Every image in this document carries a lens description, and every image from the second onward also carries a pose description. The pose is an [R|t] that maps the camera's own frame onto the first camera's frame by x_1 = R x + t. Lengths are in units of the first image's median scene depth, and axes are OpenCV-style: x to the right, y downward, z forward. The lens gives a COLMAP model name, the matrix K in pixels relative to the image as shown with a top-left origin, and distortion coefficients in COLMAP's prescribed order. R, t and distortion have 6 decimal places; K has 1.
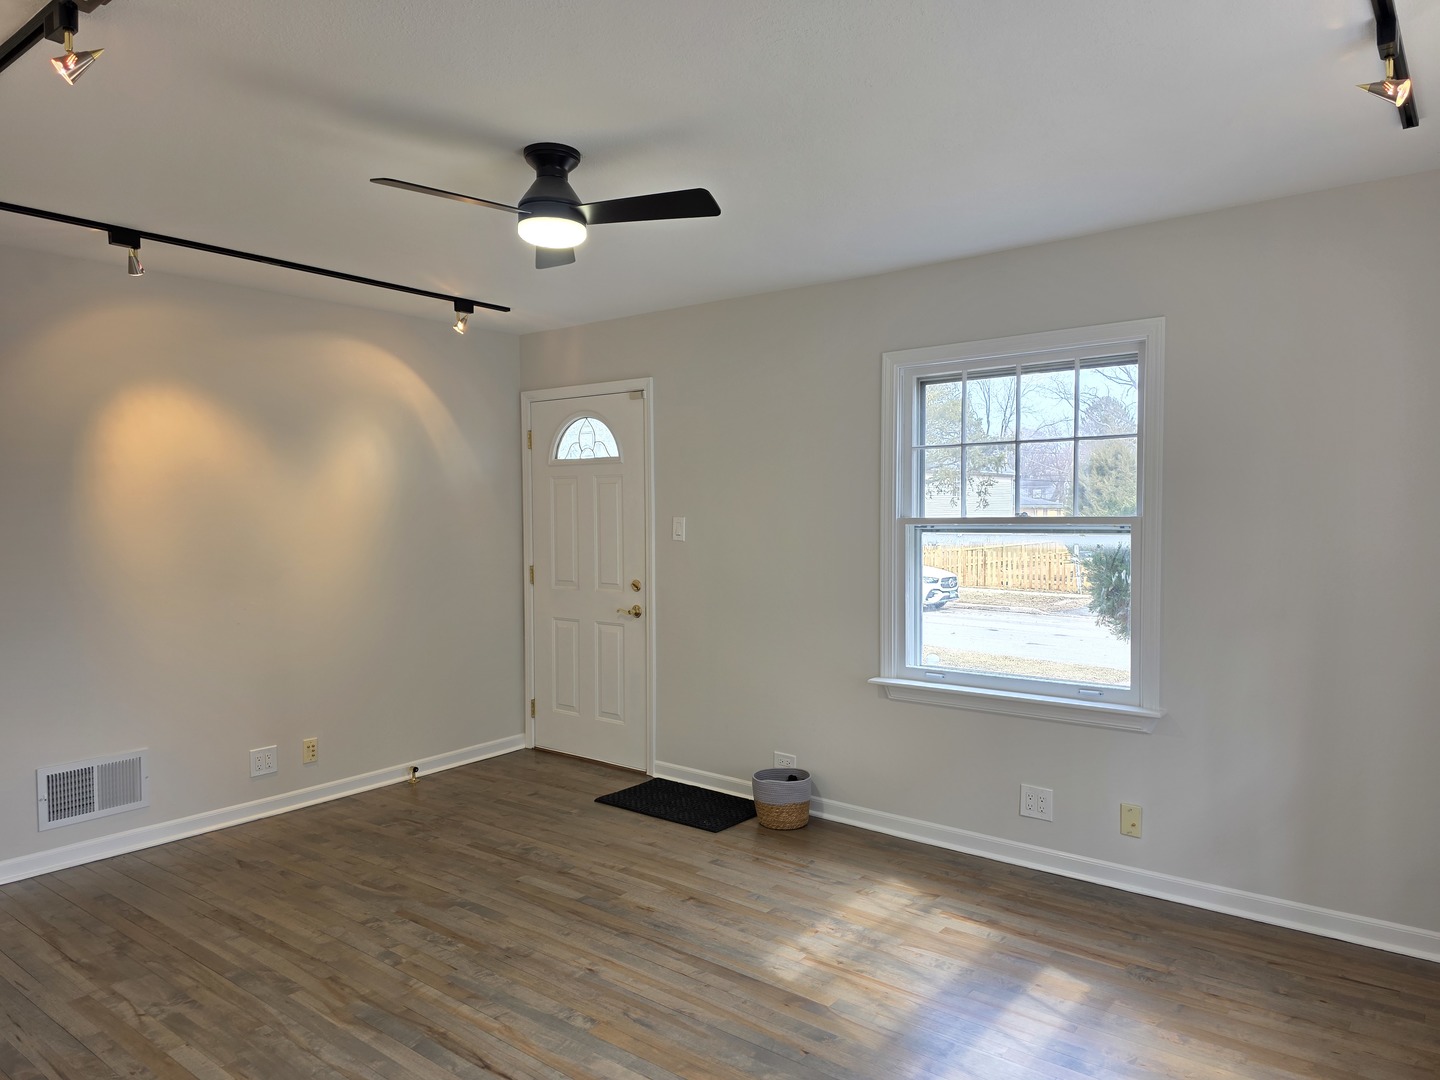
lens RADIAL K [[970.2, 0, 710.0], [0, 970.2, 535.2], [0, 0, 1]] dist [0.062366, -0.025660]
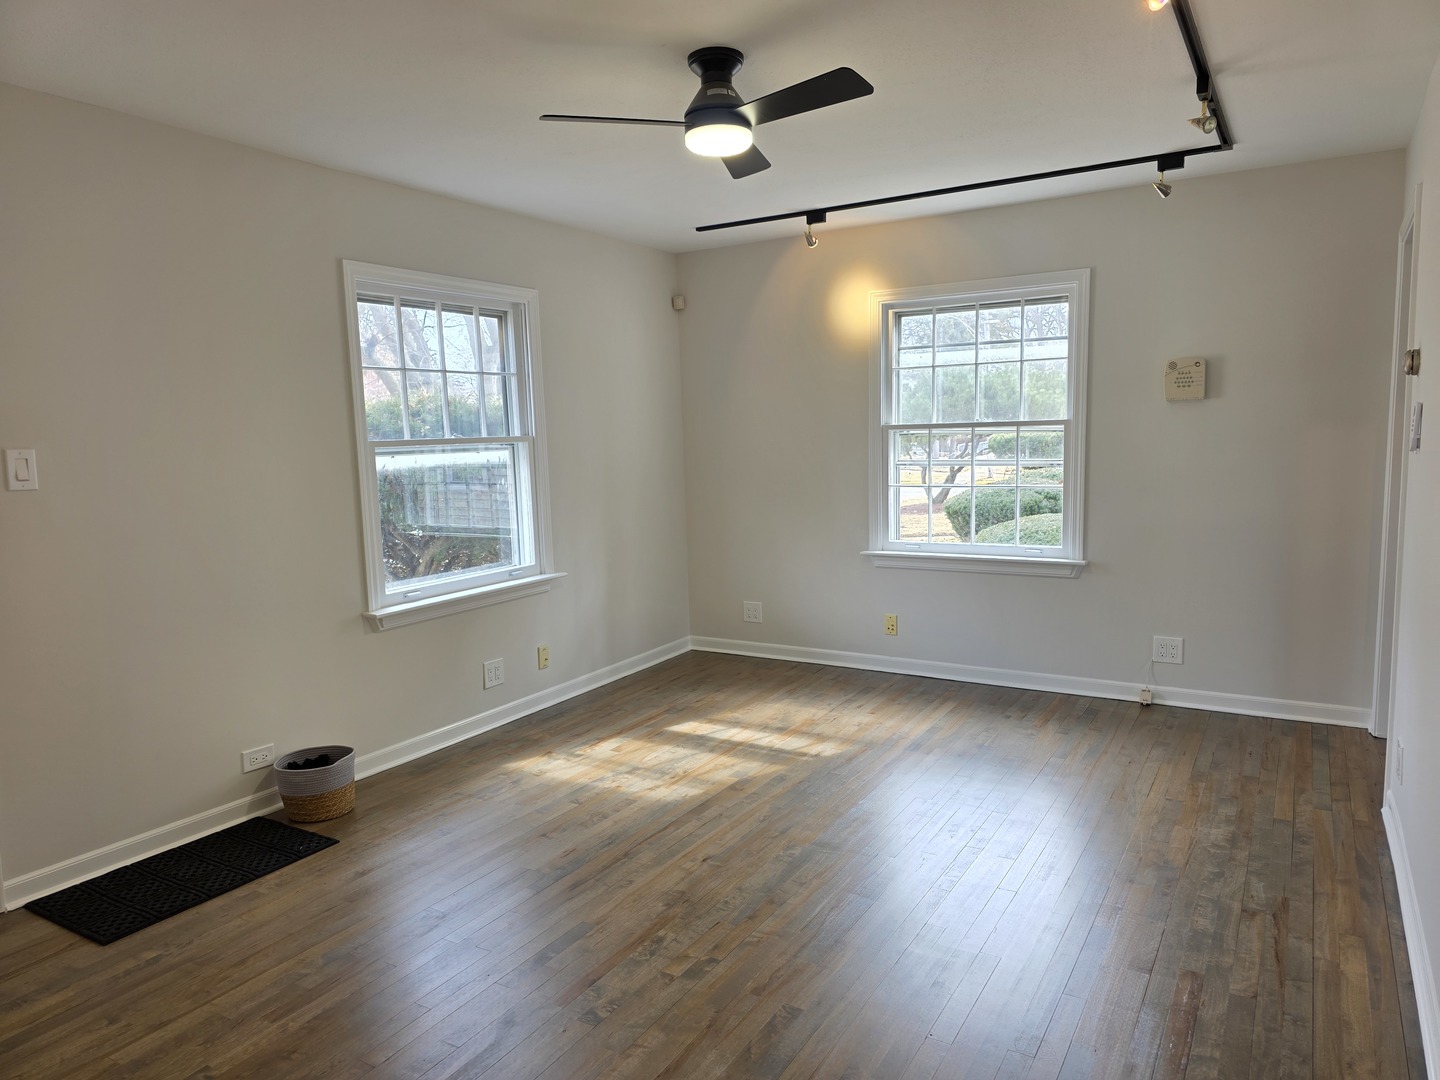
lens RADIAL K [[970.2, 0, 722.2], [0, 970.2, 551.6], [0, 0, 1]] dist [0.062366, -0.025660]
pose [[-0.129918, -0.111555, 0.985229, -1.013091], [0.060523, 0.990906, 0.120179, -0.006377], [-0.989676, 0.075242, -0.121985, 0.986448]]
